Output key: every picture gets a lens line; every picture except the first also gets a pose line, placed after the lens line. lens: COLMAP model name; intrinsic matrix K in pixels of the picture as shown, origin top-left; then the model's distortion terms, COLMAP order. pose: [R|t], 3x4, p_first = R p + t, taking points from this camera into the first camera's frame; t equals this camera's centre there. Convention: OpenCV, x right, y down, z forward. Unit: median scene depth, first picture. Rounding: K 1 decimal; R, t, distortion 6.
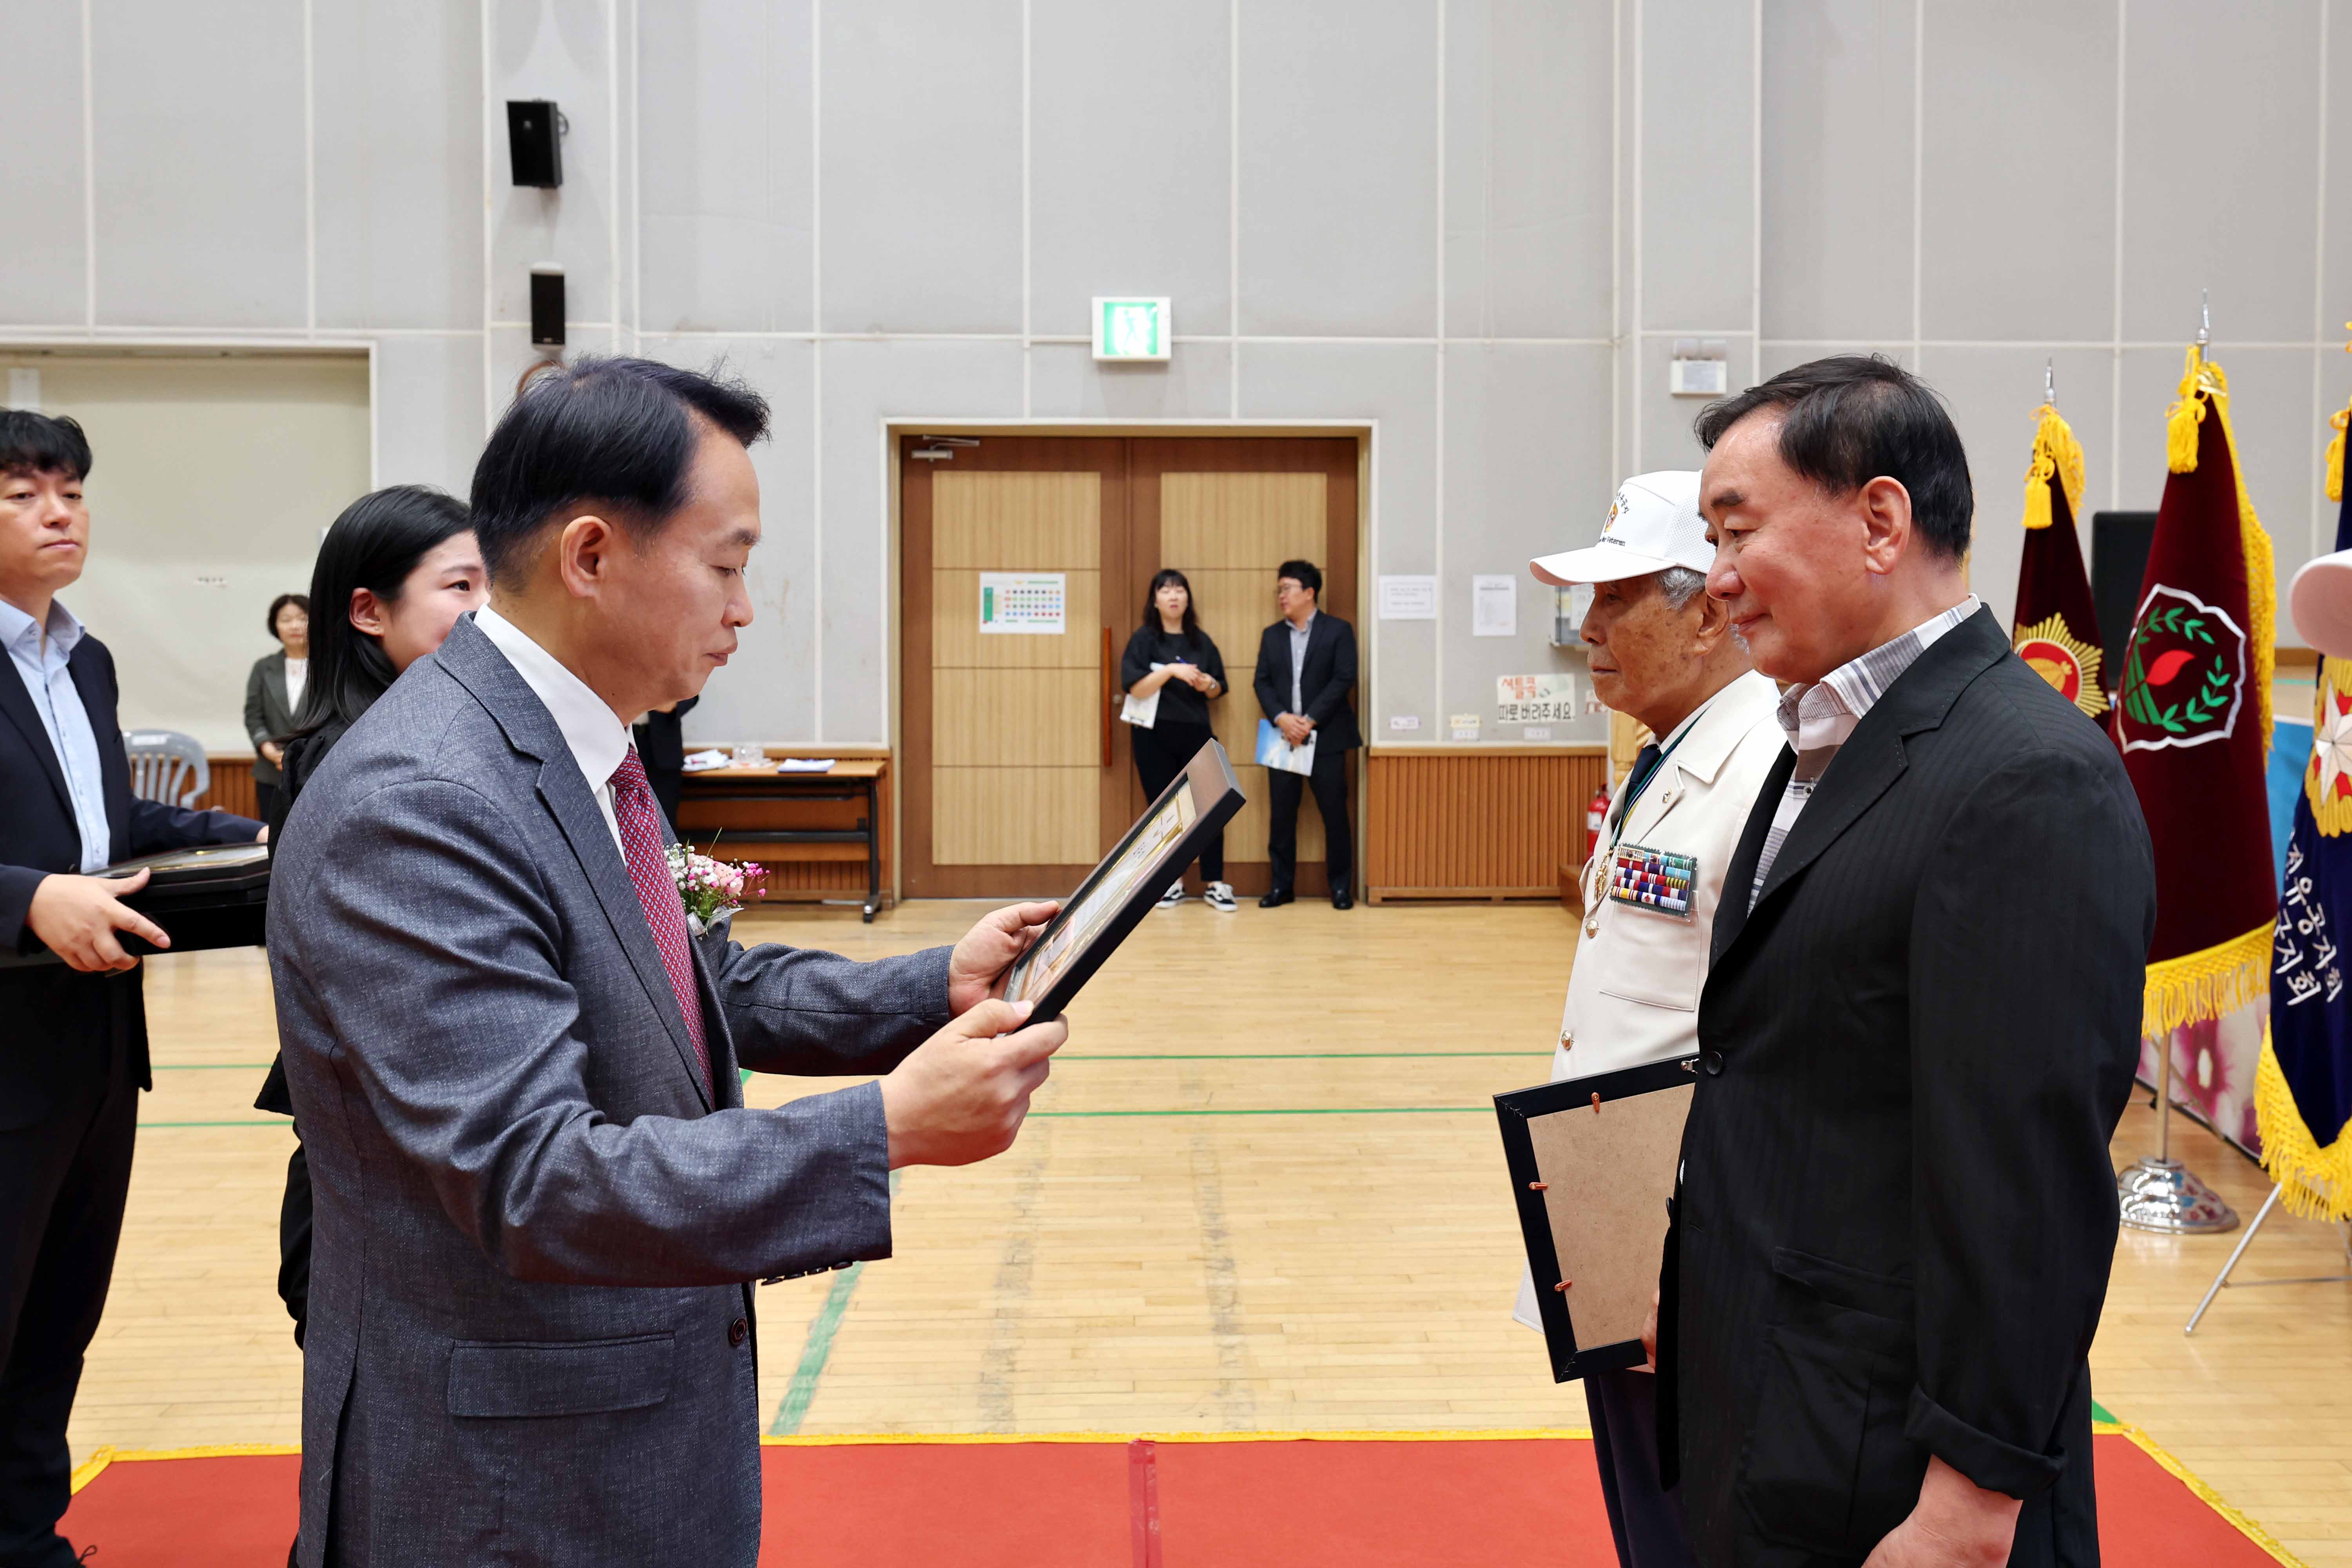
lens RADIAL K [[2228.7, 0, 1257.8], [0, 2228.7, 657.5], [0, 0, 1]] dist [0.044687, 0.000000]
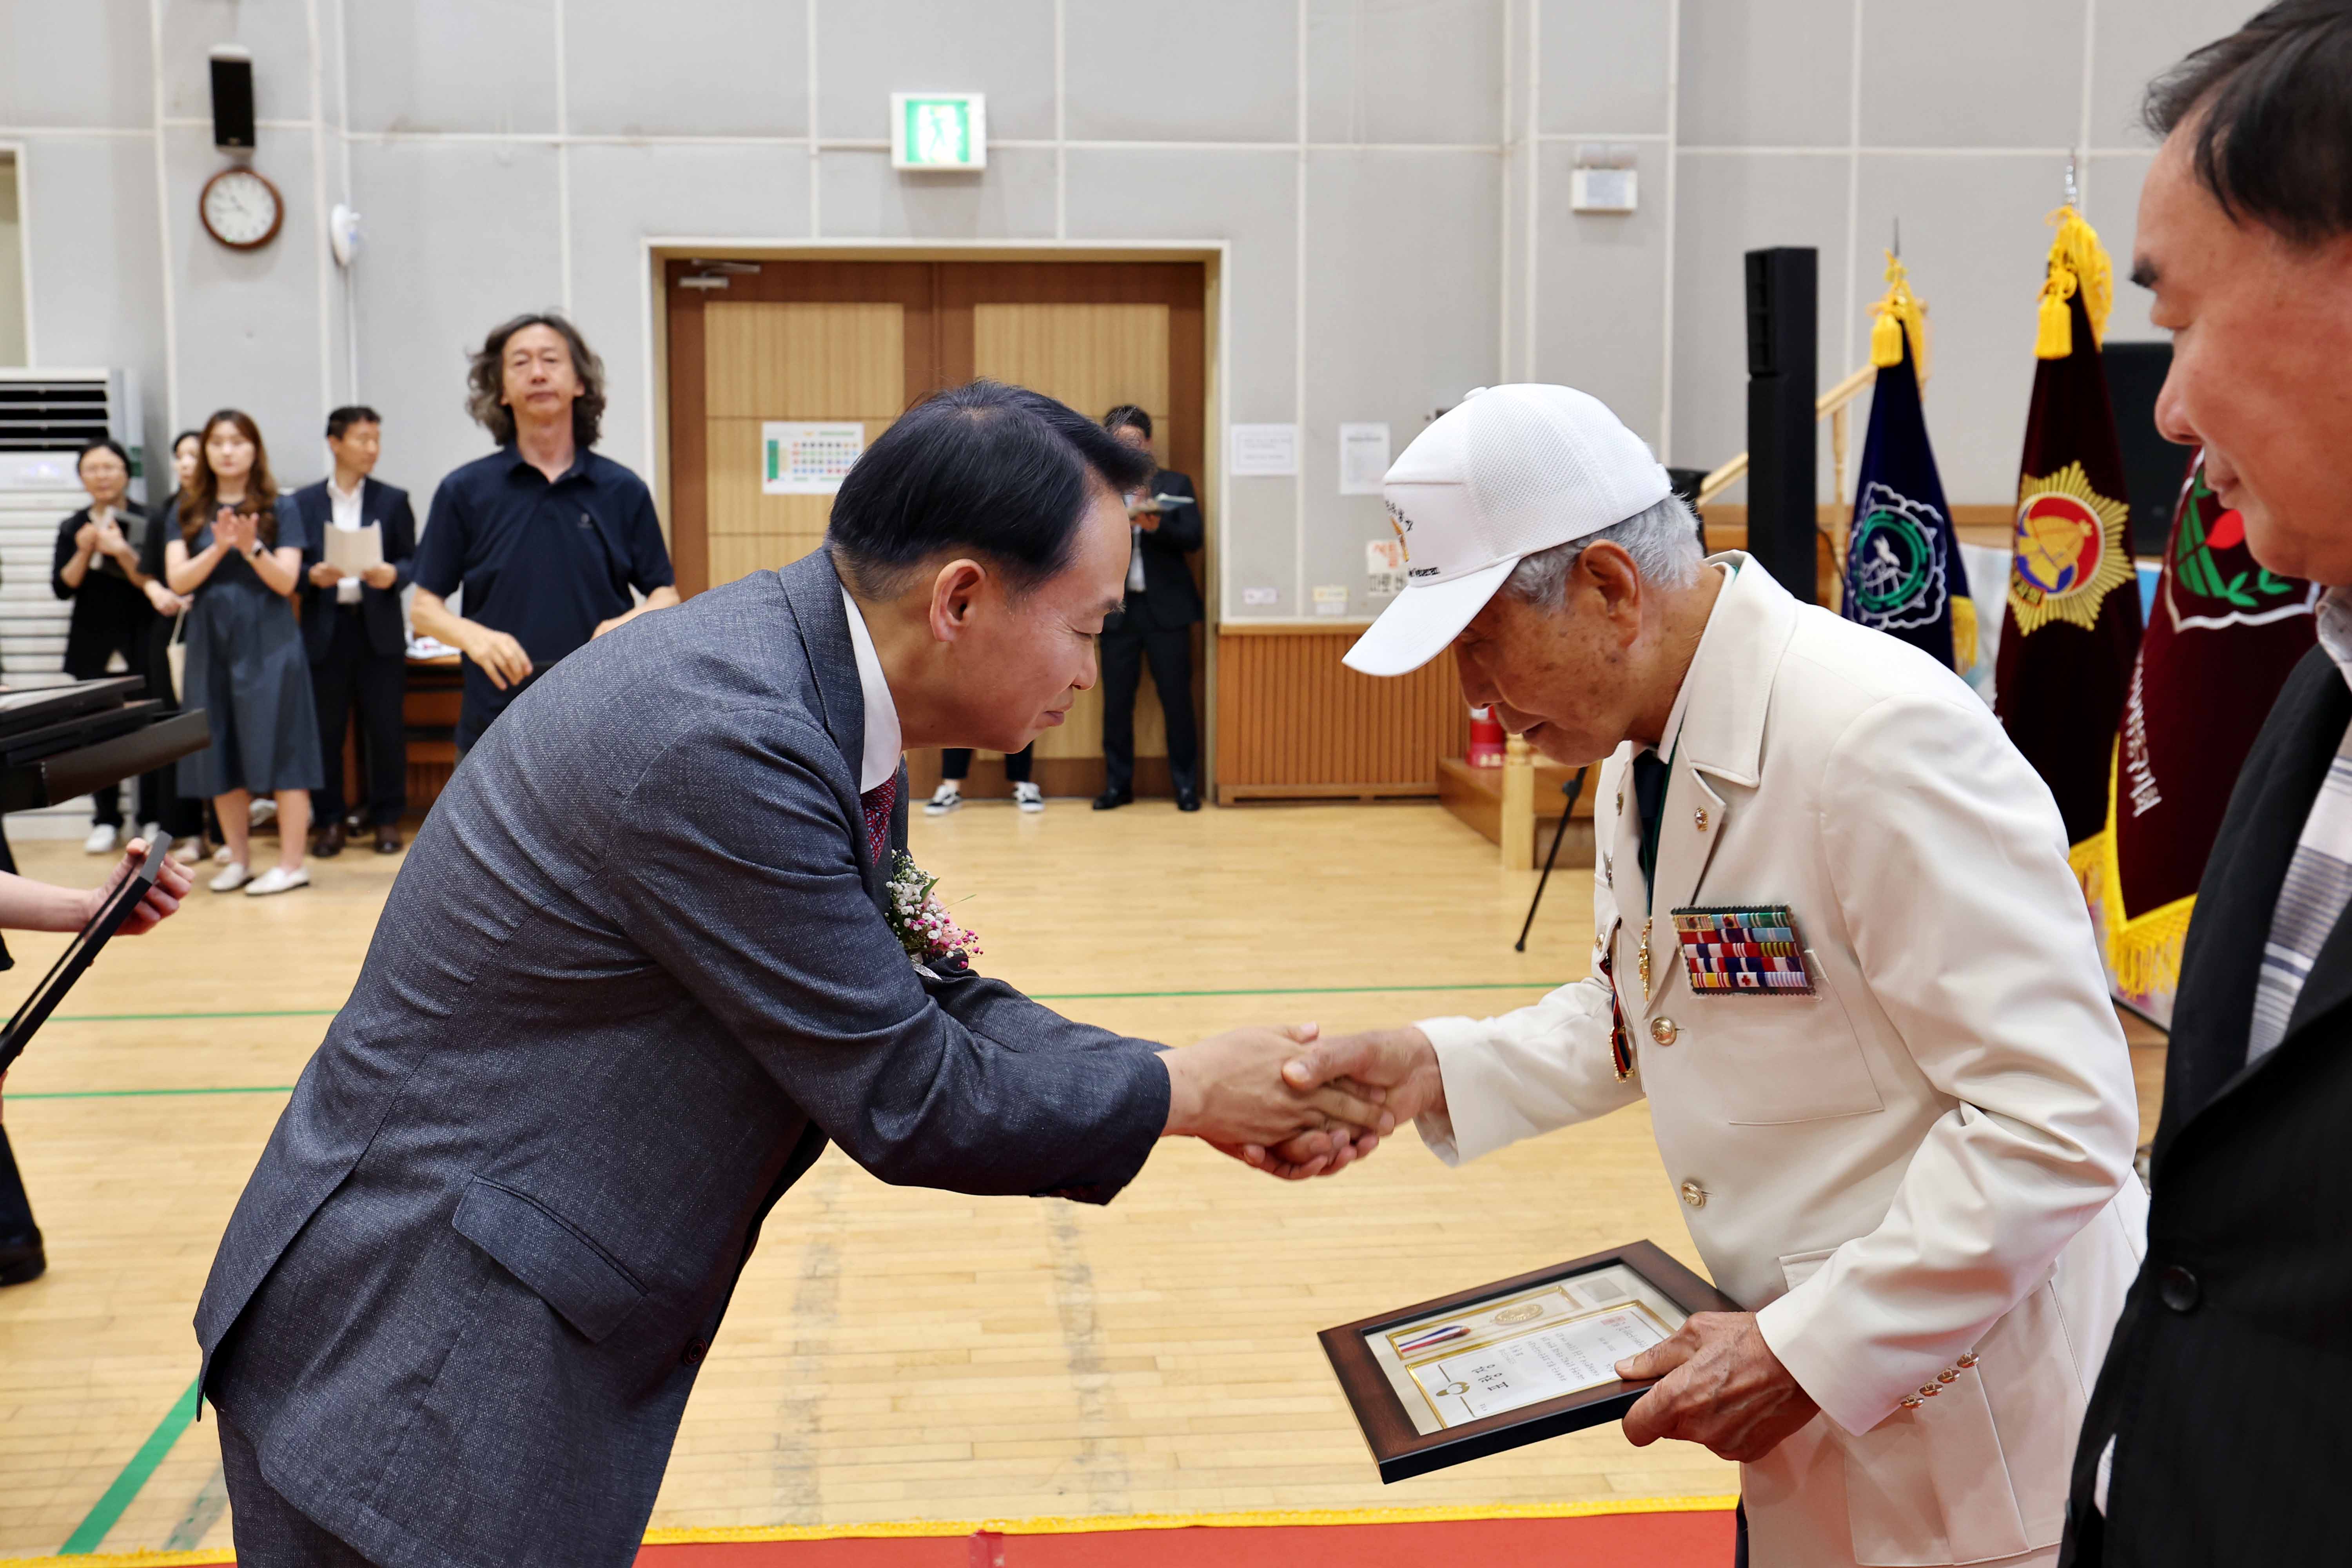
lens RADIAL K [[2155.4, 0, 1125.0], [0, 2155.4, 649.0], [0, 0, 1]] dist [0.038471, 0.000000]
pose [[0.999191, -0.007088, 0.039580, -0.020024], [0.004744, 0.998247, 0.058996, 0.000237], [-0.039928, -0.058760, 0.997473, 0.171637]]
